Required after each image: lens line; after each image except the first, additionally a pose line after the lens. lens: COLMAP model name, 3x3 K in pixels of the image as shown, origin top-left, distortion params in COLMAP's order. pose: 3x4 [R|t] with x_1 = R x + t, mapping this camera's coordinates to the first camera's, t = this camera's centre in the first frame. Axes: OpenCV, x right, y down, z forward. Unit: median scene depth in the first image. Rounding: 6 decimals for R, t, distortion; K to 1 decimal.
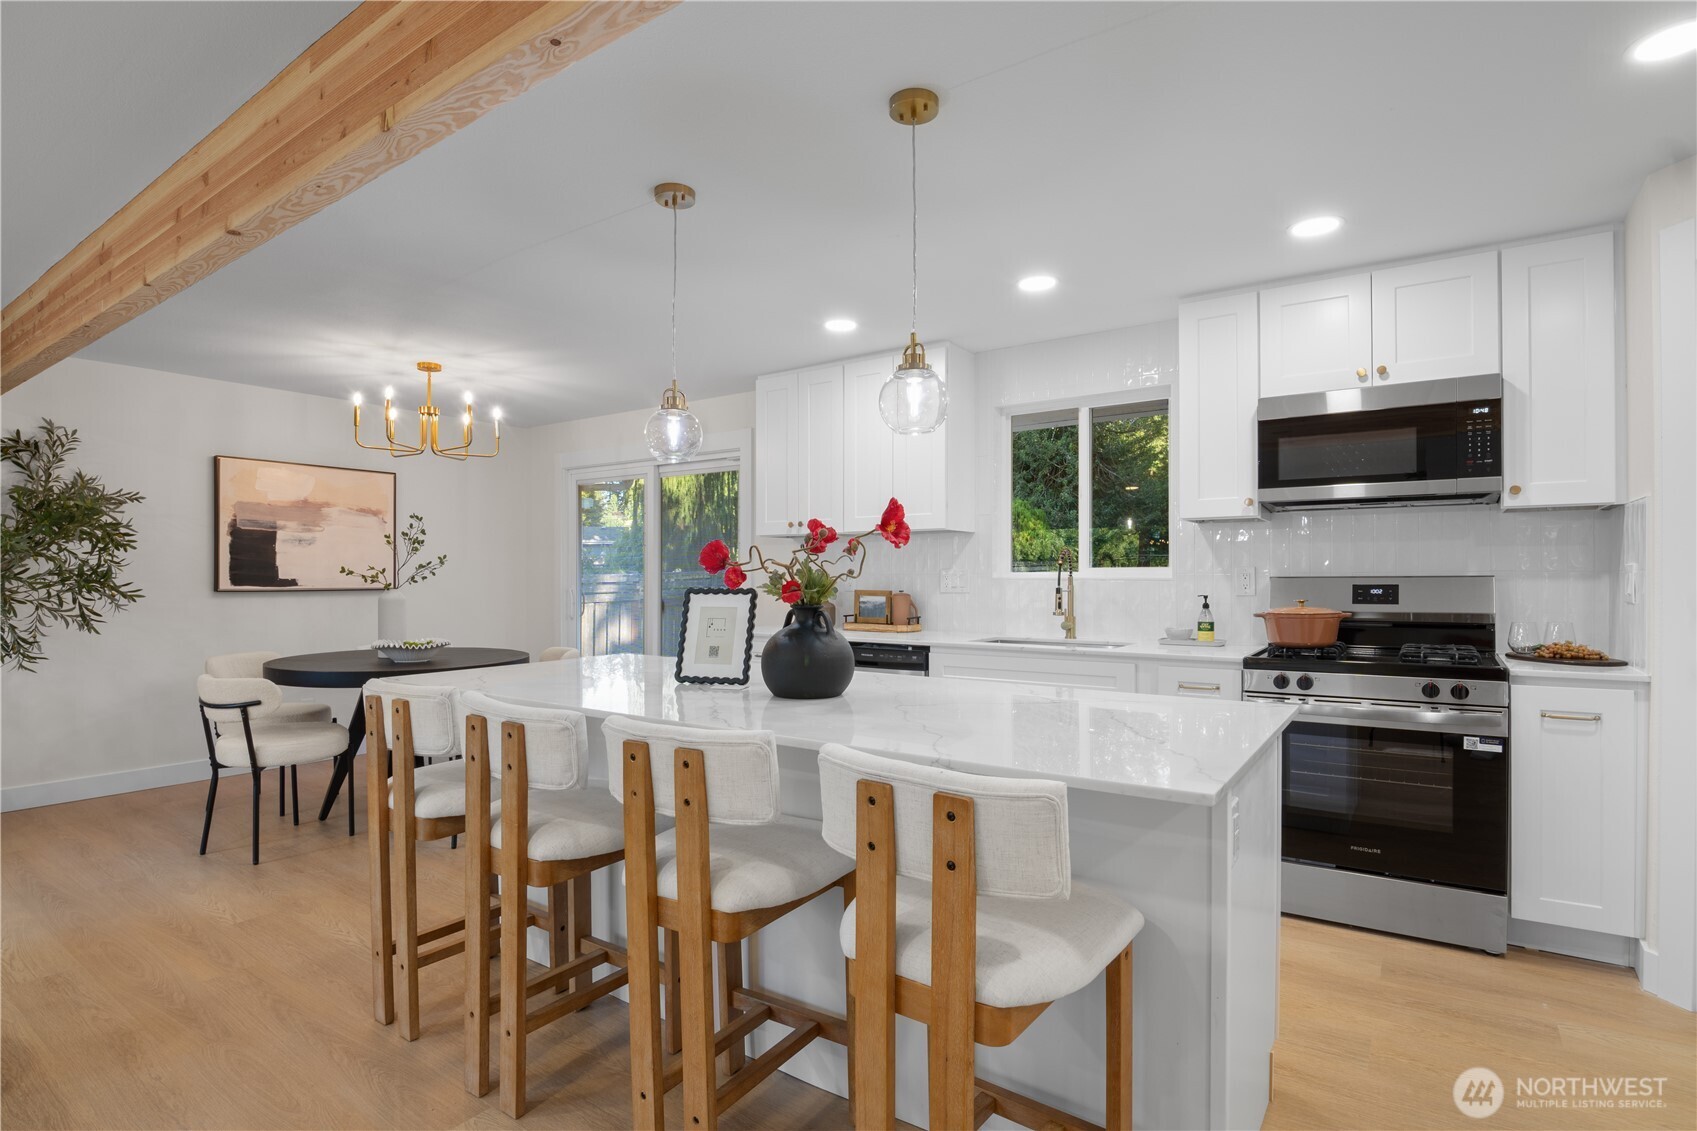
lens RADIAL K [[836.5, 0, 837.8], [0, 836.5, 575.4], [0, 0, 1]] dist [-0.022797, -0.001467]
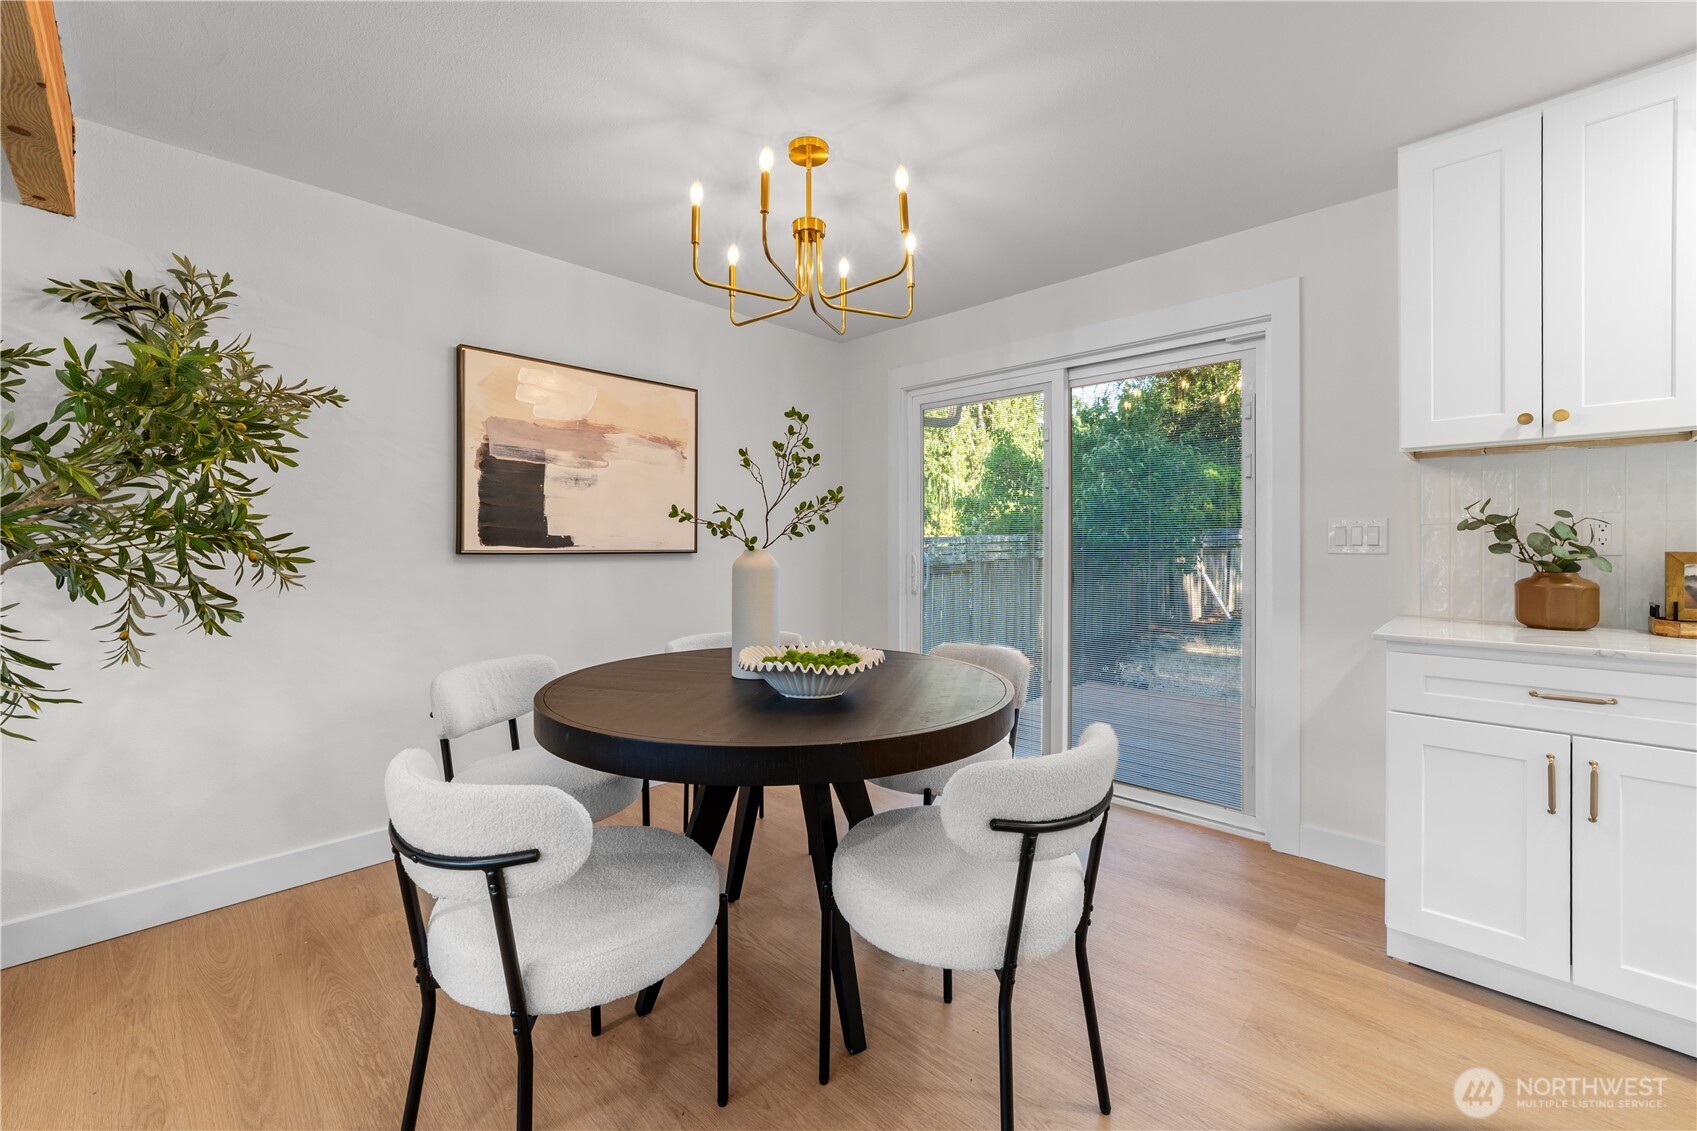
lens RADIAL K [[683.2, 0, 850.7], [0, 683.2, 544.9], [0, 0, 1]] dist [-0.000542, 0.000193]
pose [[0.988767, -0.000108, -0.149463, -0.456355], [-0.000176, 0.999998, -0.001882, 0.016674], [0.149463, 0.001887, 0.988766, 0.637425]]
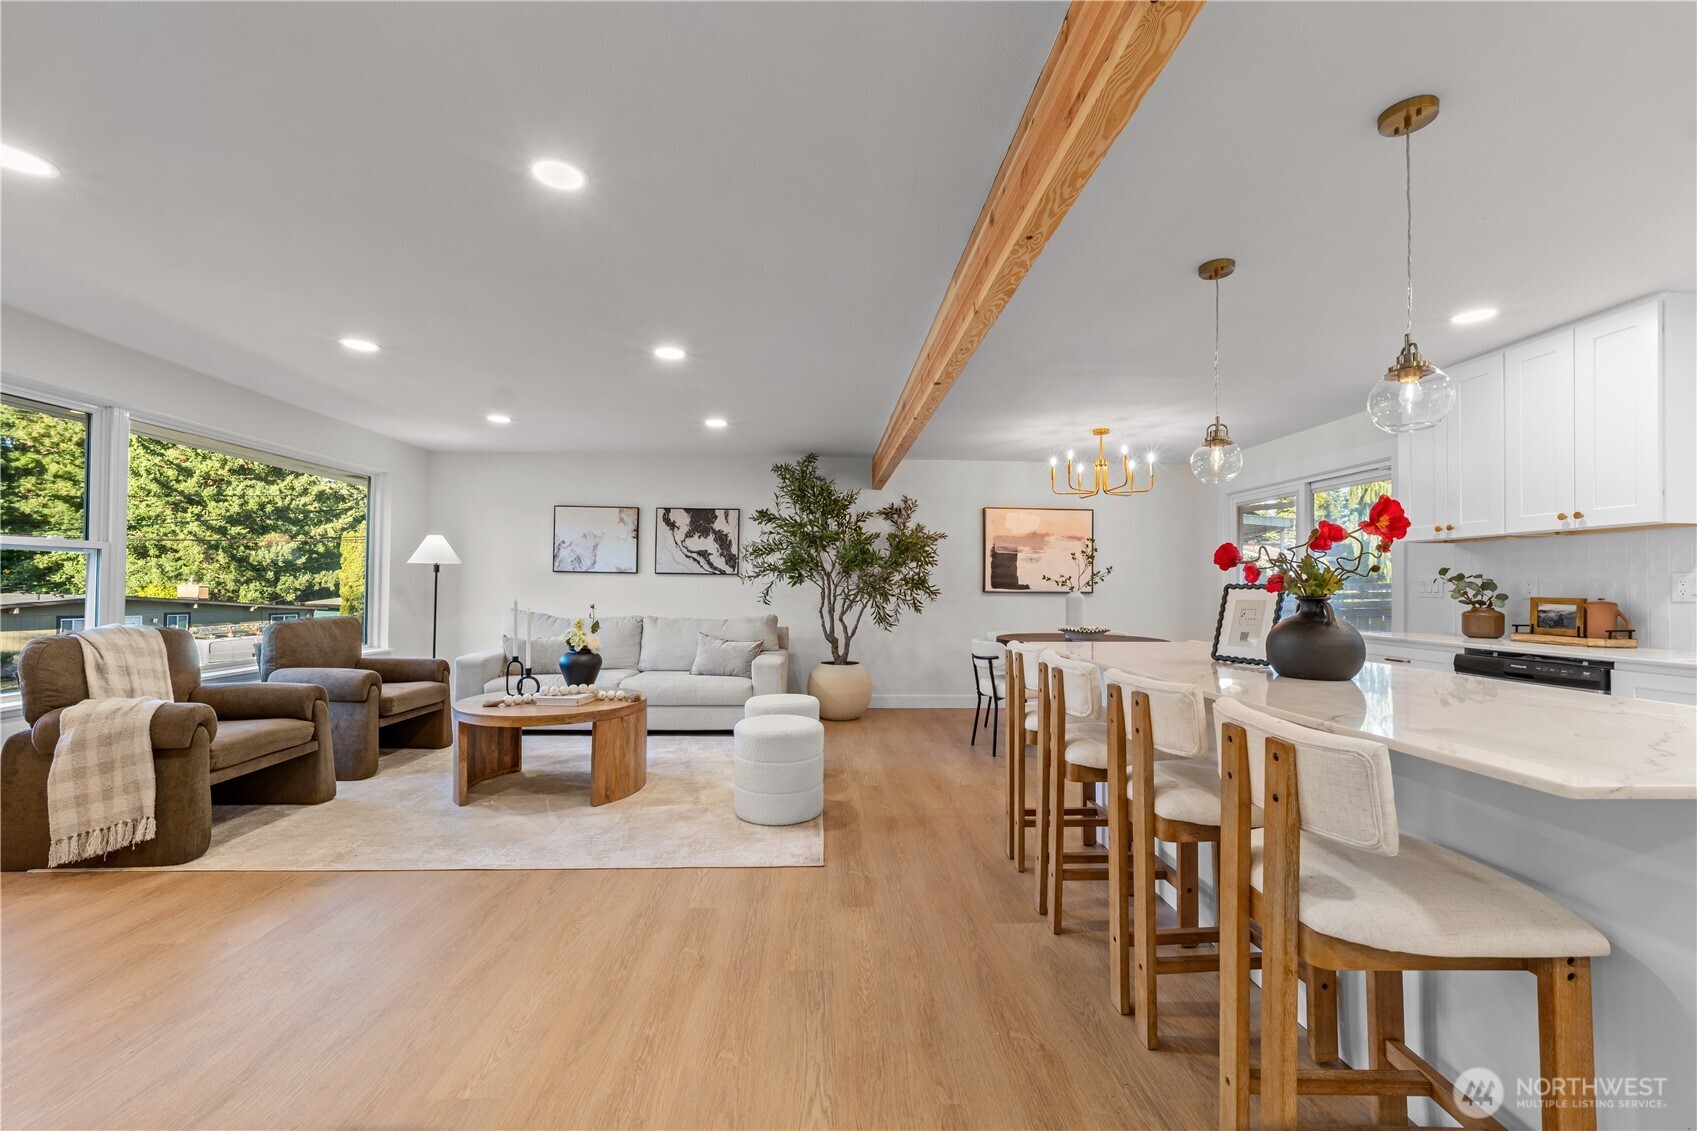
lens RADIAL K [[681.5, 0, 849.3], [0, 681.5, 573.9], [0, 0, 1]] dist [-0.010924, 0.000095]
pose [[0.614297, -0.009782, -0.789015, 0.166823], [-0.008800, 0.999776, -0.019247, 0.015093], [0.789026, 0.018767, 0.614073, -0.029596]]
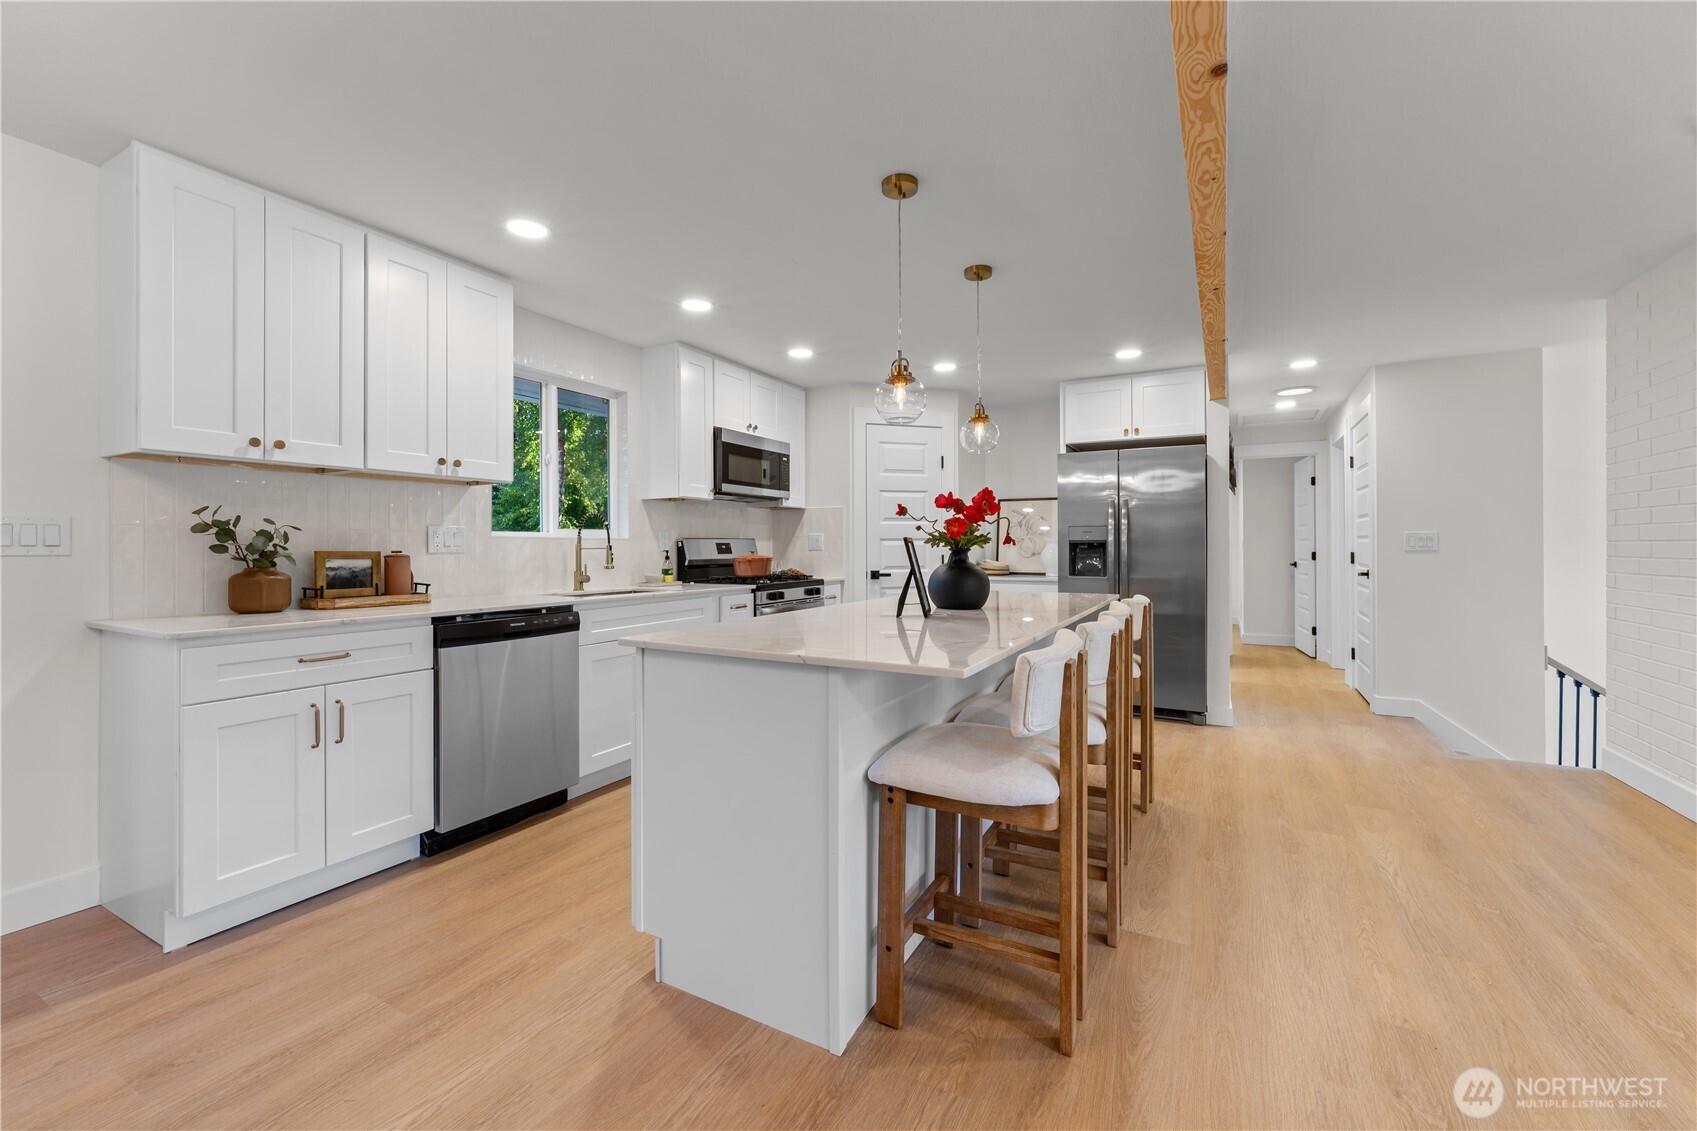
lens RADIAL K [[692.0, 0, 850.5], [0, 692.0, 547.0], [0, 0, 1]] dist [-0.001031, 0.002557]
pose [[-0.117449, 0.001064, 0.993078, -0.704097], [0.001011, 0.999999, -0.000952, 0.017681], [-0.993078, 0.000892, -0.117450, 0.746225]]
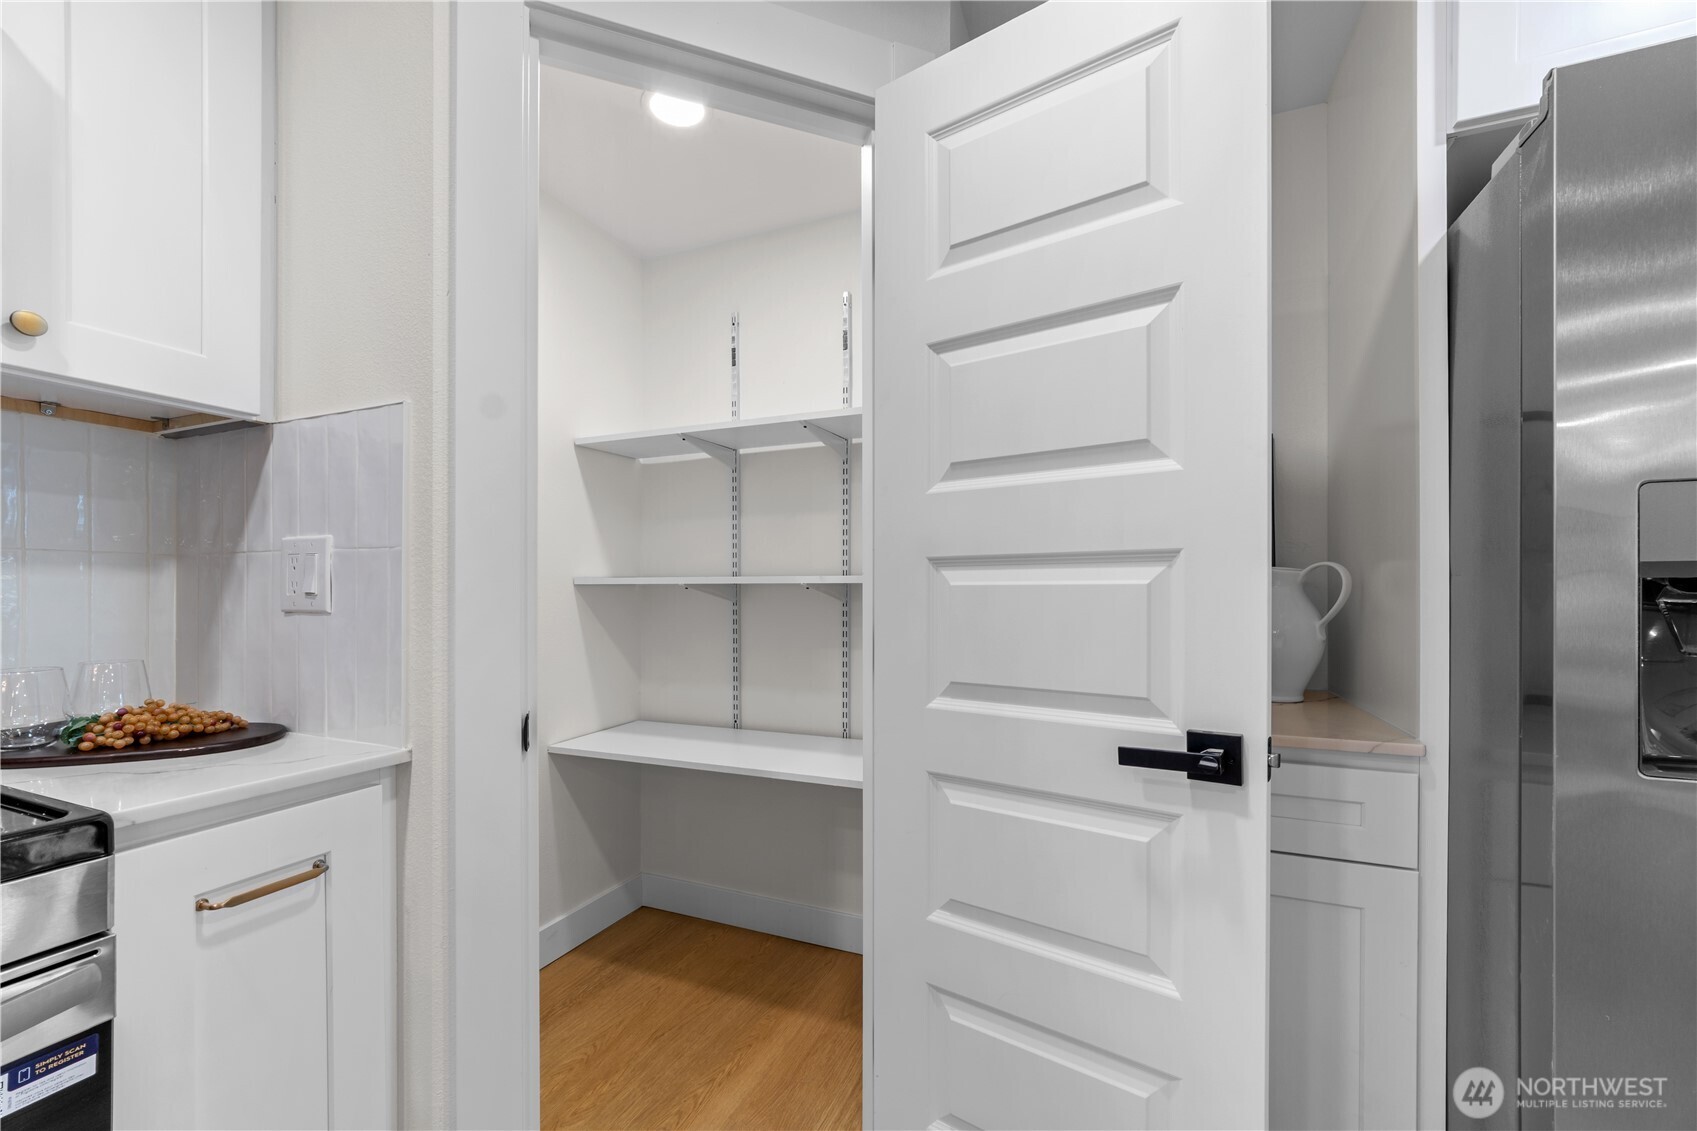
lens RADIAL K [[687.8, 0, 850.0], [0, 687.8, 592.5], [0, 0, 1]] dist [-0.008737, 0.000610]
pose [[-0.211265, -0.000064, 0.977429, 0.308410], [-0.000704, 1.000000, -0.000086, 0.013565], [-0.977429, -0.000707, -0.211265, 0.495200]]
